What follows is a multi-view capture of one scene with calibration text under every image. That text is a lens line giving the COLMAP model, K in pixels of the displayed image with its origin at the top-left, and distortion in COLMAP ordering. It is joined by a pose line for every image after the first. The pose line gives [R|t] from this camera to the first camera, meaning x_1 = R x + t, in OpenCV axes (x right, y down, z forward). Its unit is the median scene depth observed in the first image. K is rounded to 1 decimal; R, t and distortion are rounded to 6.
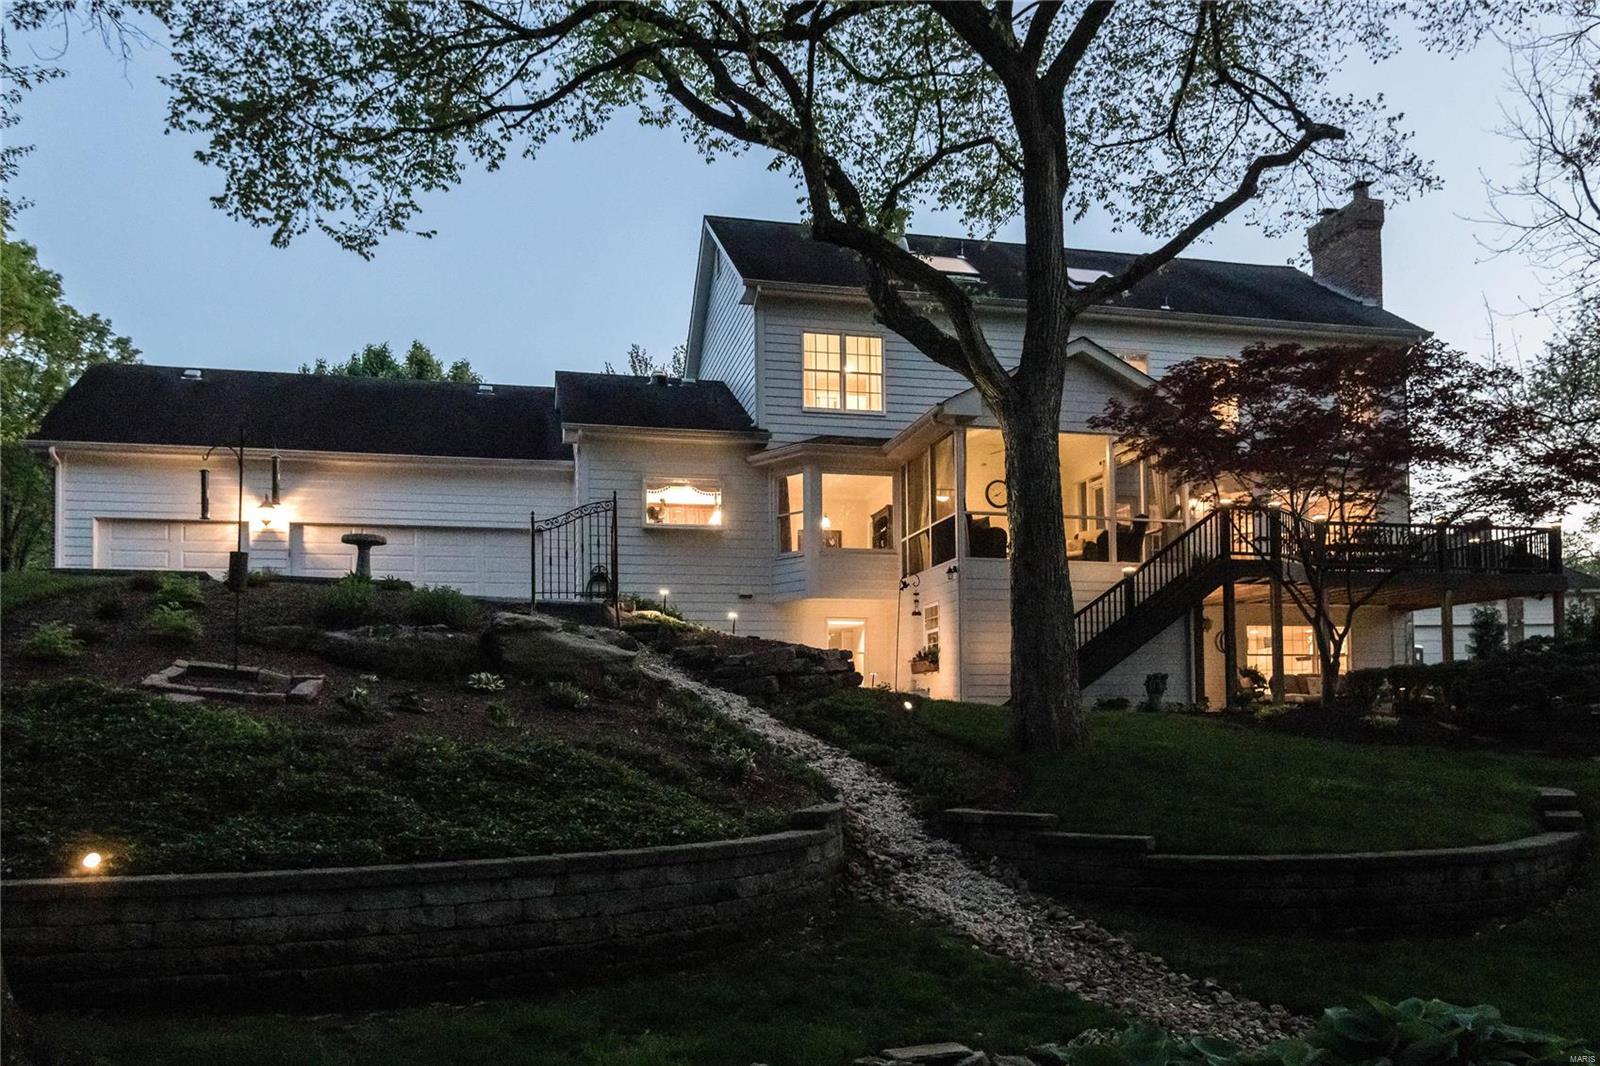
lens RADIAL K [[1256.9, 0, 797.2], [0, 1256.9, 538.6], [0, 0, 1]] dist [0.043438, -0.065057]
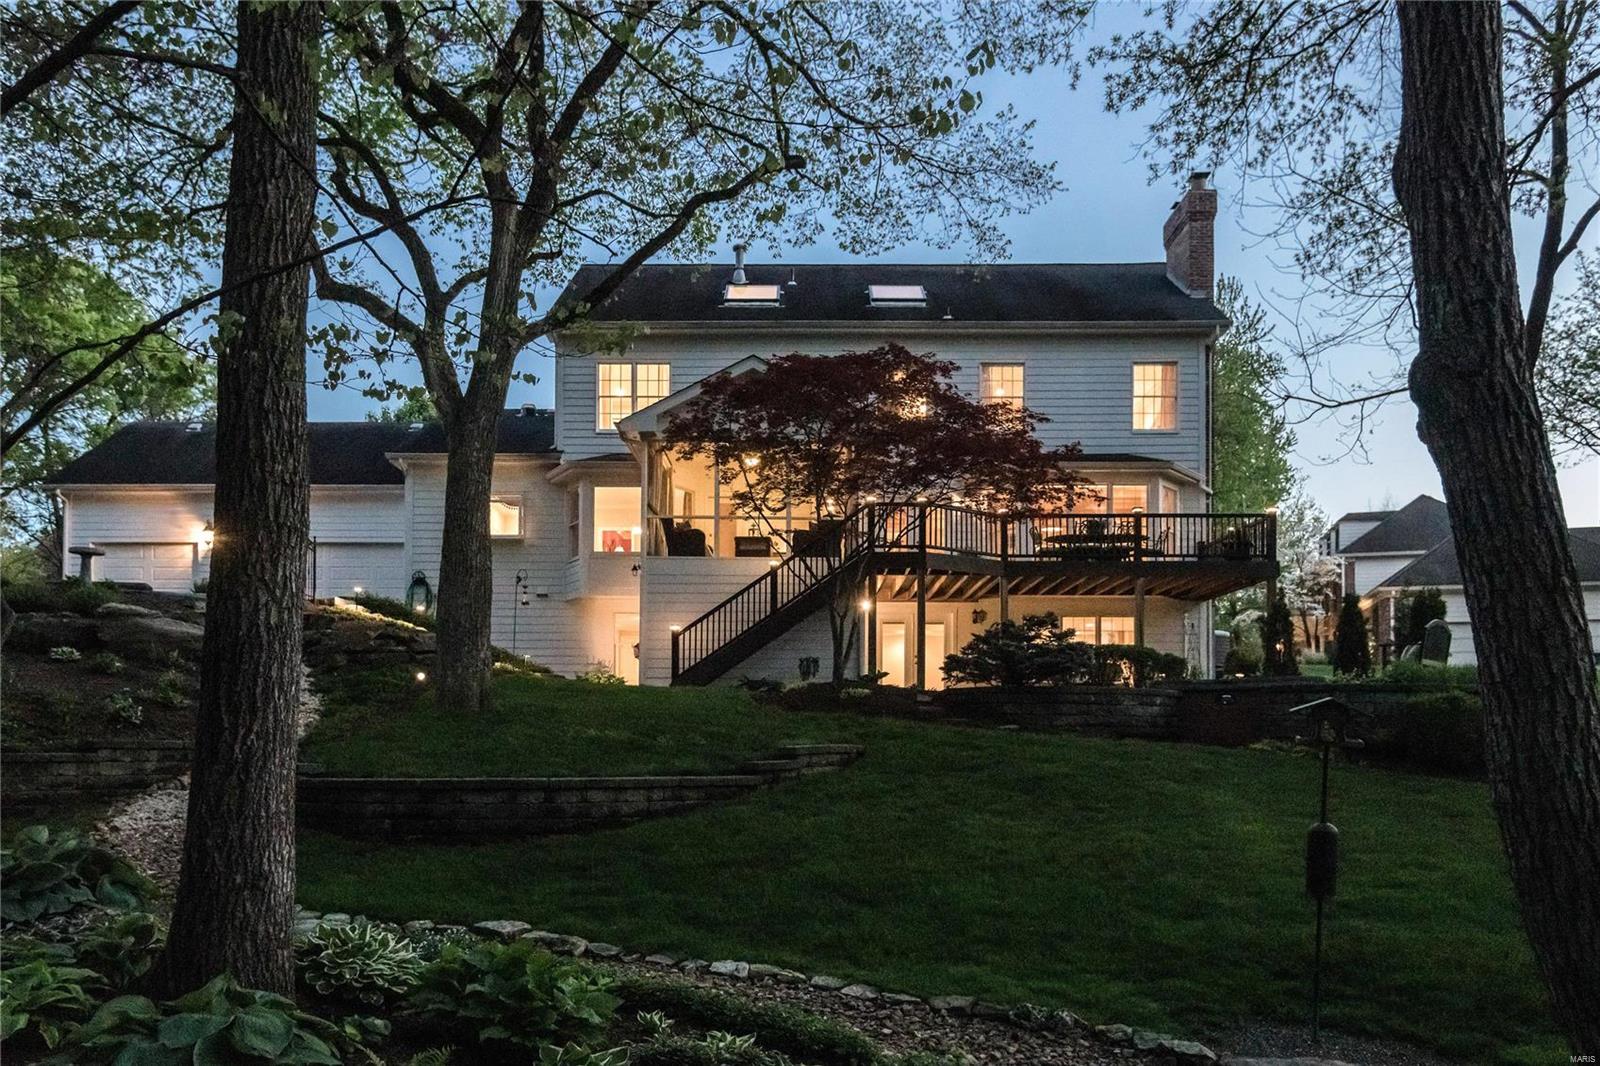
lens RADIAL K [[1256.9, 0, 808.9], [0, 1256.9, 526.5], [0, 0, 1]] dist [0.043438, -0.065057]
pose [[0.960491, -0.029770, -0.276716, 0.523194], [0.023420, 0.999382, -0.026227, 0.019064], [0.277326, 0.018710, 0.960594, -0.046037]]
